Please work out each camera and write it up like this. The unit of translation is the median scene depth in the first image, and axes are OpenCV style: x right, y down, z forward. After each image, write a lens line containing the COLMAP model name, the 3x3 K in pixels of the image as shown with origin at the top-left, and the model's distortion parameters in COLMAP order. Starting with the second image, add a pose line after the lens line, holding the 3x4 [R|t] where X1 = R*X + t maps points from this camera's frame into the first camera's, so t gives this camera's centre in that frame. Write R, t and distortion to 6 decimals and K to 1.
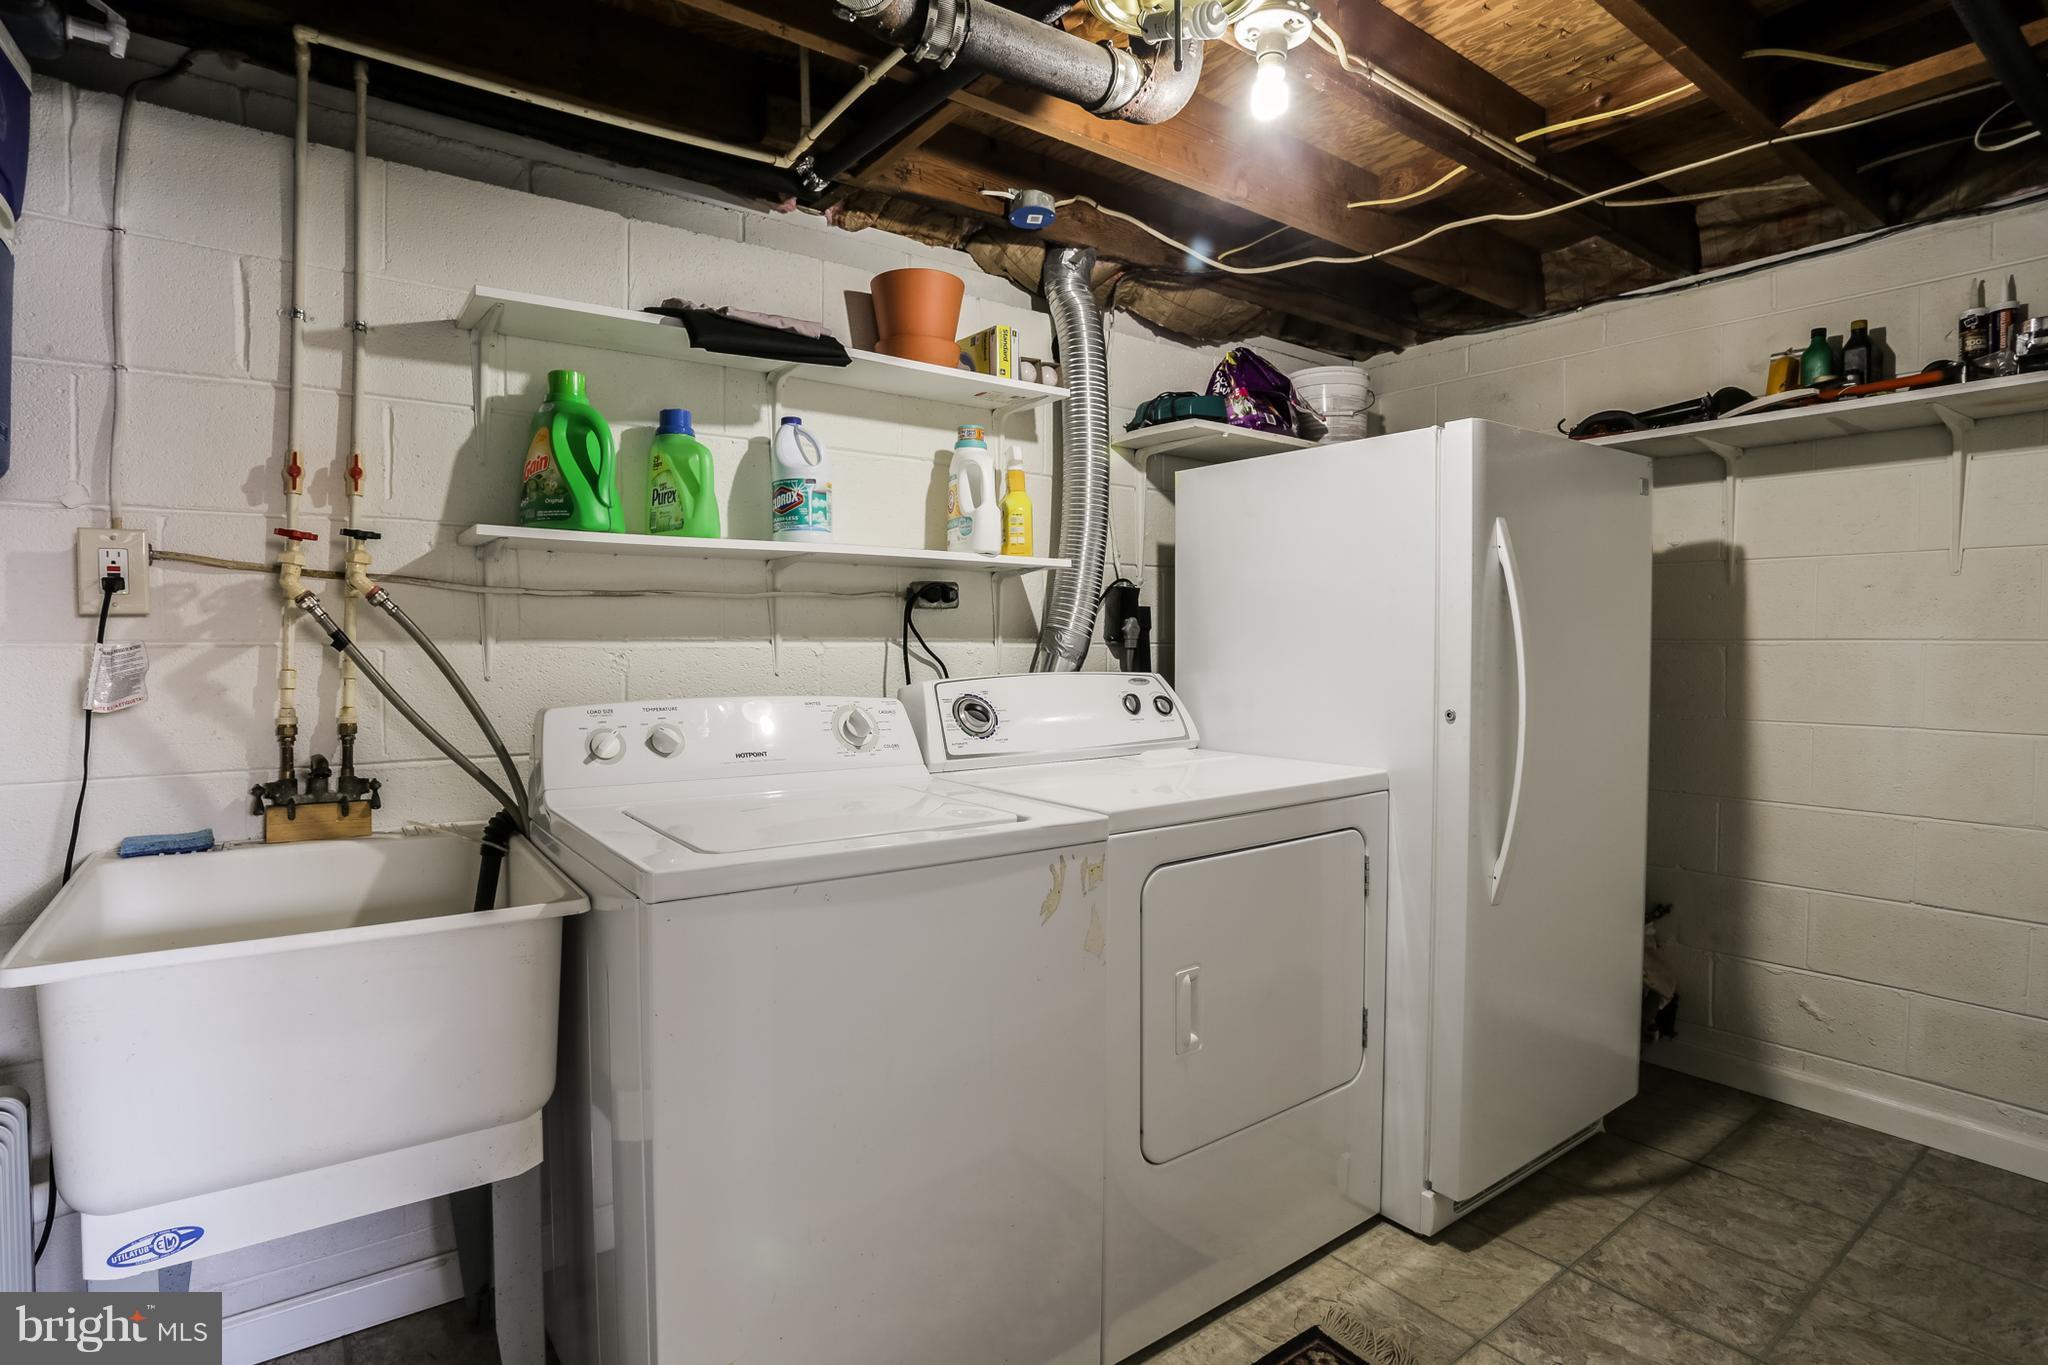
lens RADIAL K [[1019.6, 0, 988.5], [0, 1019.6, 648.2], [0, 0, 1]] dist [-0.062514, 0.021379]
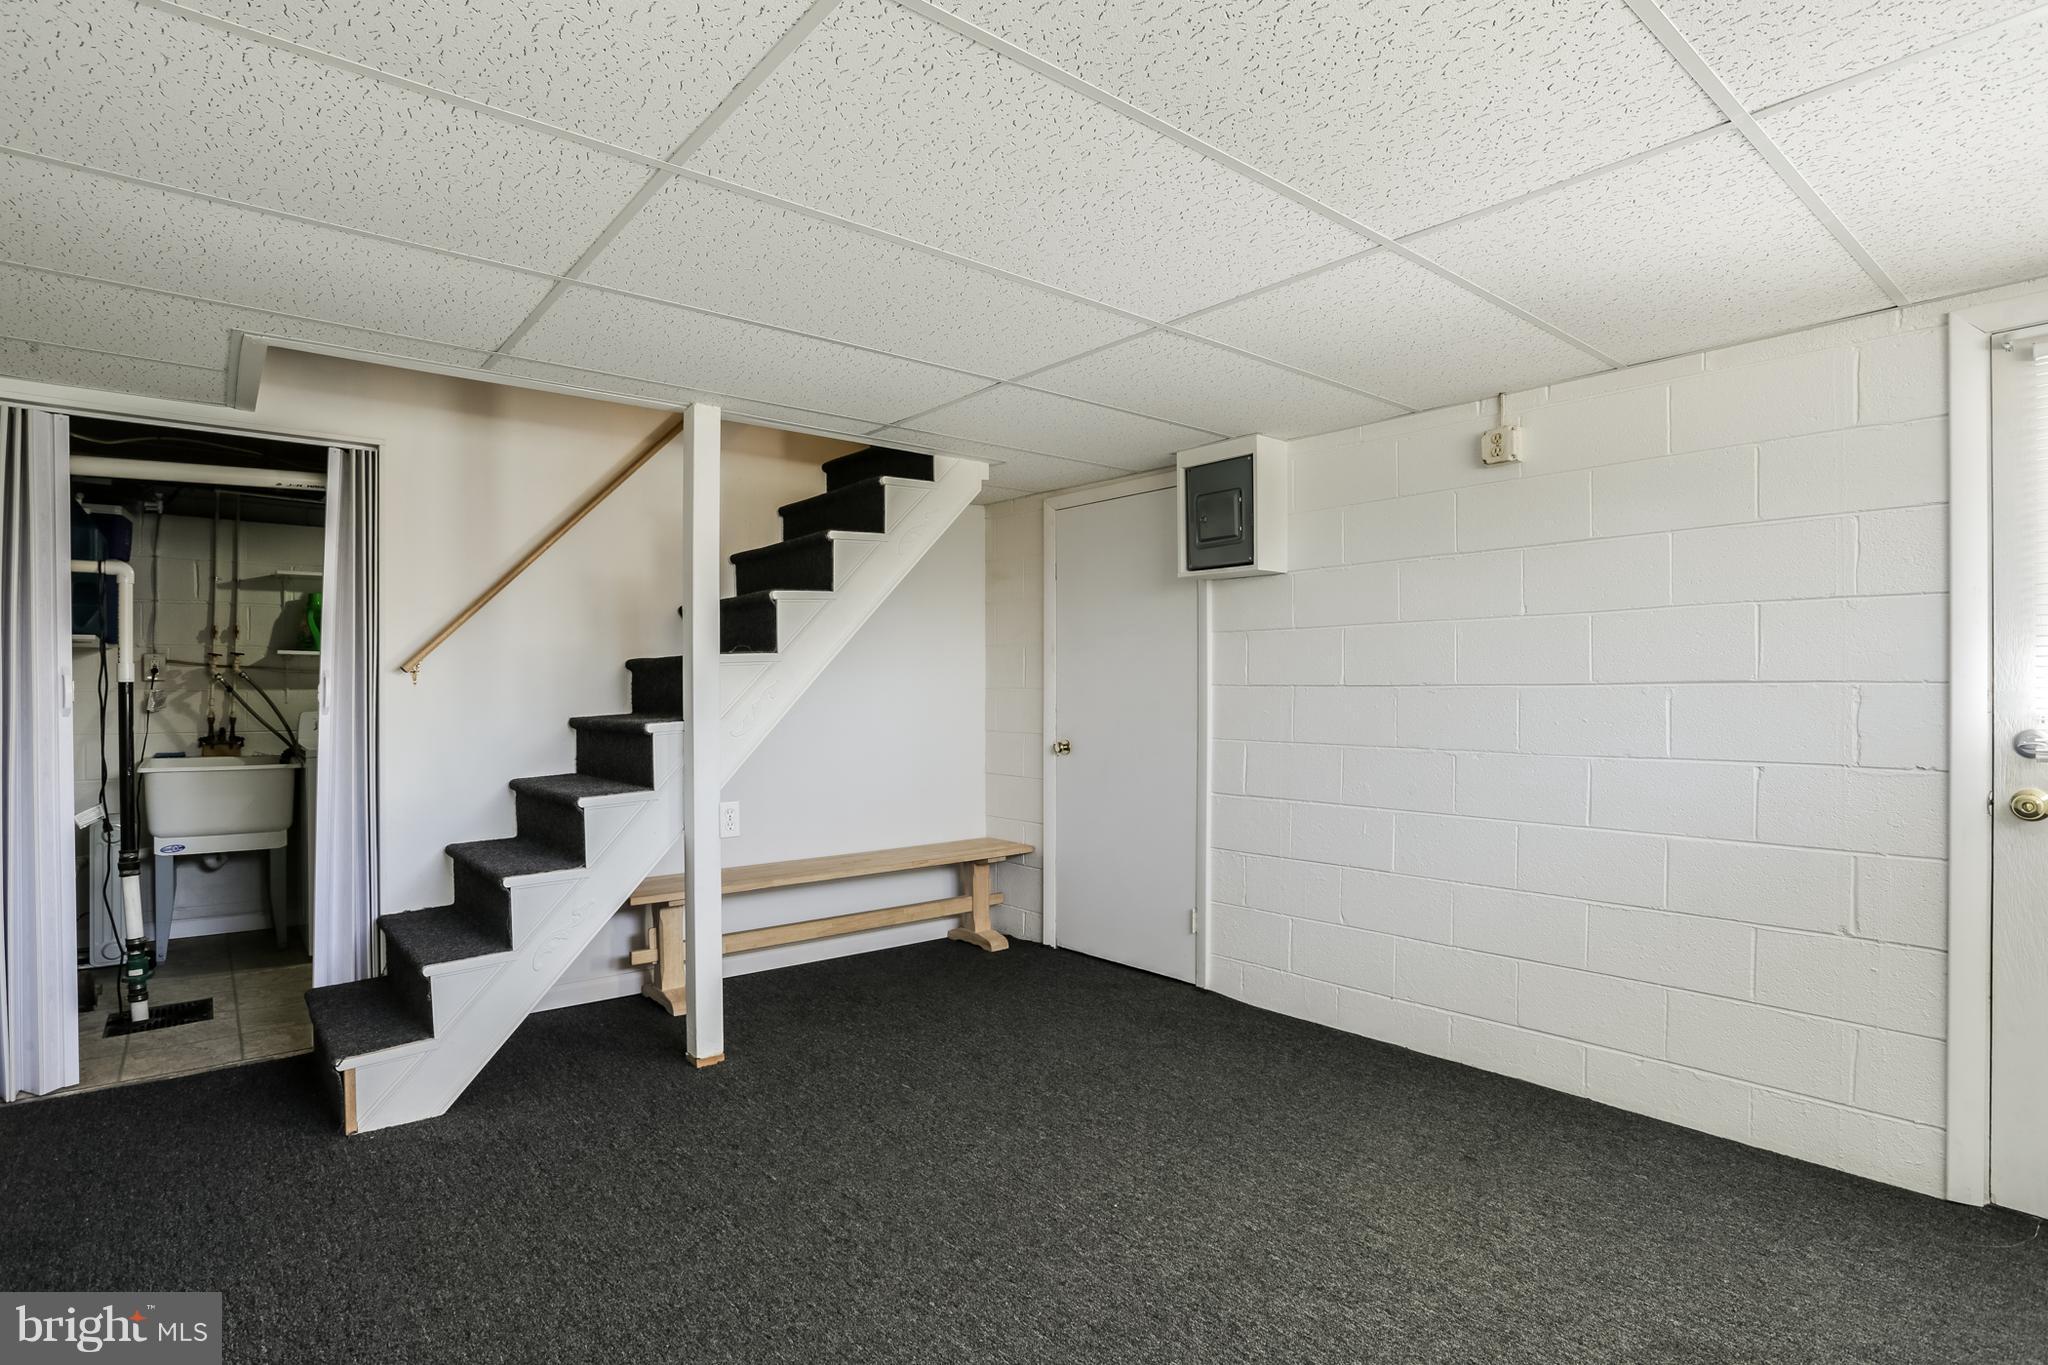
lens RADIAL K [[1028.6, 0, 1024.0], [0, 1028.6, 682.5], [0, 0, 1]] dist [-0.042779, 0.000173]
pose [[0.997921, -0.003878, 0.064335, 1.530891], [0.005106, 0.999808, -0.018922, 0.041805], [-0.064249, 0.019212, 0.997749, -2.145221]]
